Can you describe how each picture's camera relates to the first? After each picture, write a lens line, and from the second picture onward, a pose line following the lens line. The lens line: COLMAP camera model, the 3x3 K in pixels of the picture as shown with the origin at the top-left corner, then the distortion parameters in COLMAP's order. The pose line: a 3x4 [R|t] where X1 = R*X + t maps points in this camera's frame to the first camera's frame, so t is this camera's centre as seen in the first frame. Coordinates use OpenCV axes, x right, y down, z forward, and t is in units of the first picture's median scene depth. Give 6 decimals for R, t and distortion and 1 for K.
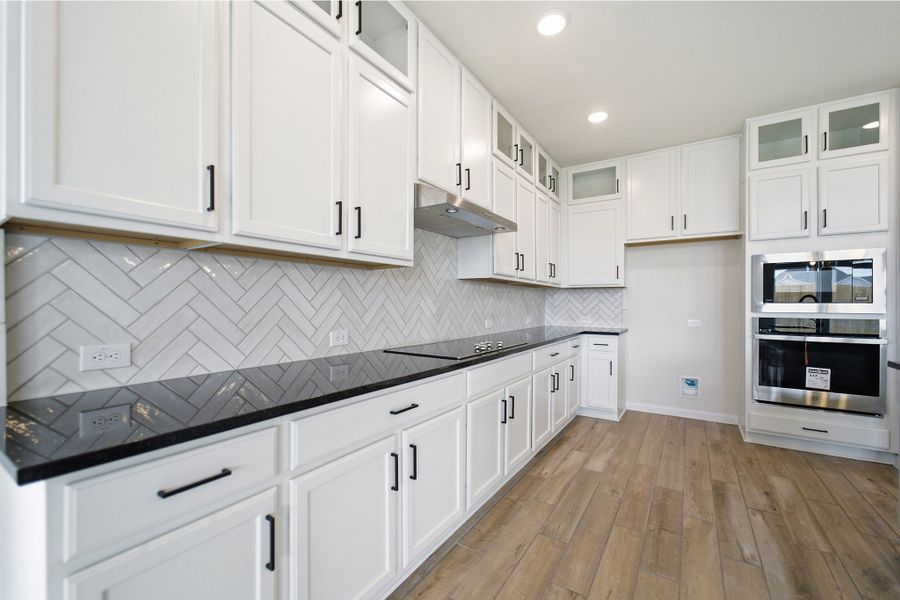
lens RADIAL K [[376.1, 0, 445.4], [0, 376.1, 302.6], [0, 0, 1]] dist [-0.009319, 0.004892]
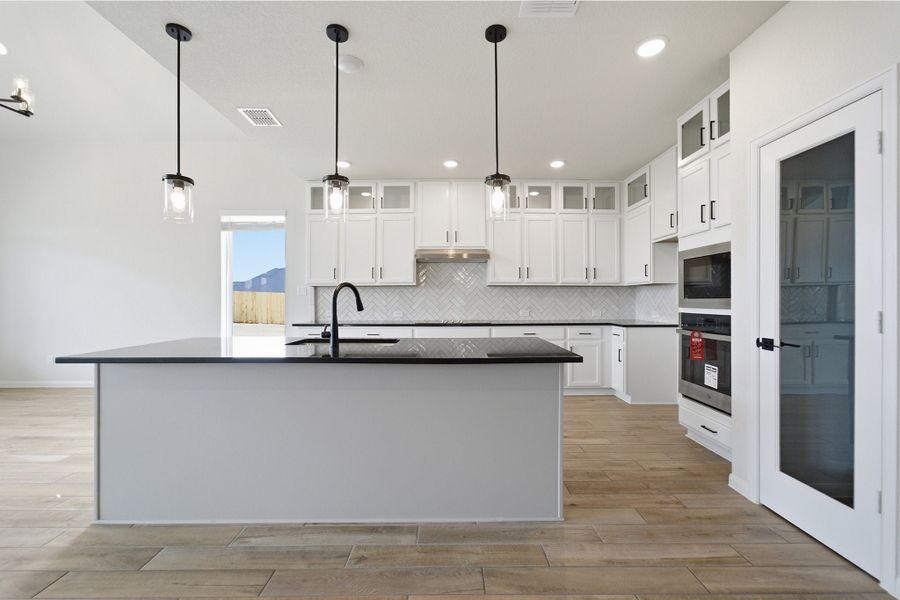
lens RADIAL K [[376.1, 0, 450.9], [0, 376.1, 299.2], [0, 0, 1]] dist [-0.009319, 0.004892]
pose [[0.548069, -0.006081, -0.836411, 1.480341], [0.007521, 0.999969, -0.002342, 0.000750], [0.836400, -0.005008, 0.548097, -0.095396]]
